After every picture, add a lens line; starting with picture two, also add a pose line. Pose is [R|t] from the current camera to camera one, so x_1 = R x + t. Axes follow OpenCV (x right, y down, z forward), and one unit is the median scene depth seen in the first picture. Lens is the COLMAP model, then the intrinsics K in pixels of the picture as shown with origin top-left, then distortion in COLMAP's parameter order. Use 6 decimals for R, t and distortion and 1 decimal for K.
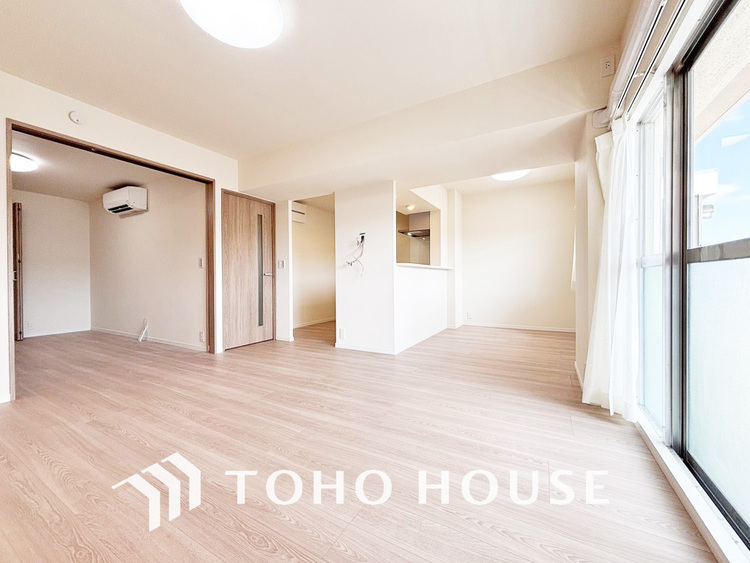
lens RADIAL K [[306.3, 0, 375.0], [0, 306.3, 281.5], [0, 0, 1]] dist [-0.000782, 0.000184]
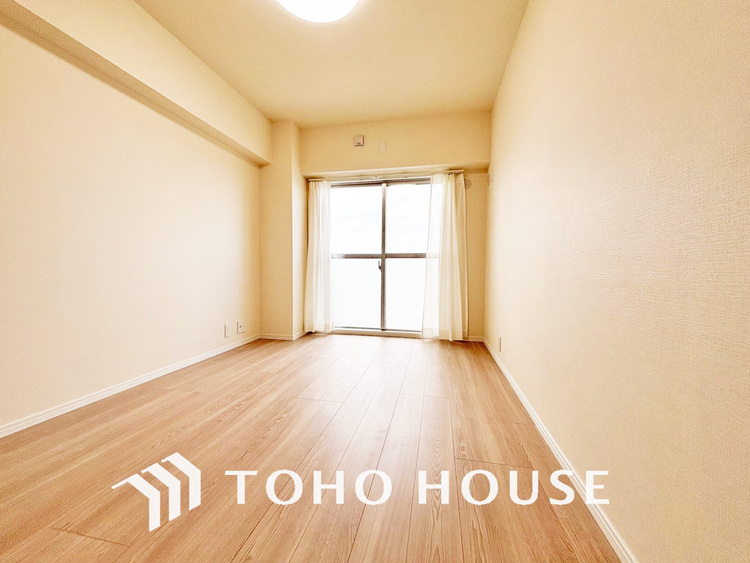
lens RADIAL K [[306.3, 0, 375.0], [0, 306.3, 281.5], [0, 0, 1]] dist [-0.000782, 0.000184]
pose [[-0.297547, -0.054727, 0.953137, -0.607467], [-0.017910, 0.998500, 0.051740, 0.007873], [-0.954539, -0.001676, -0.298080, 0.597376]]
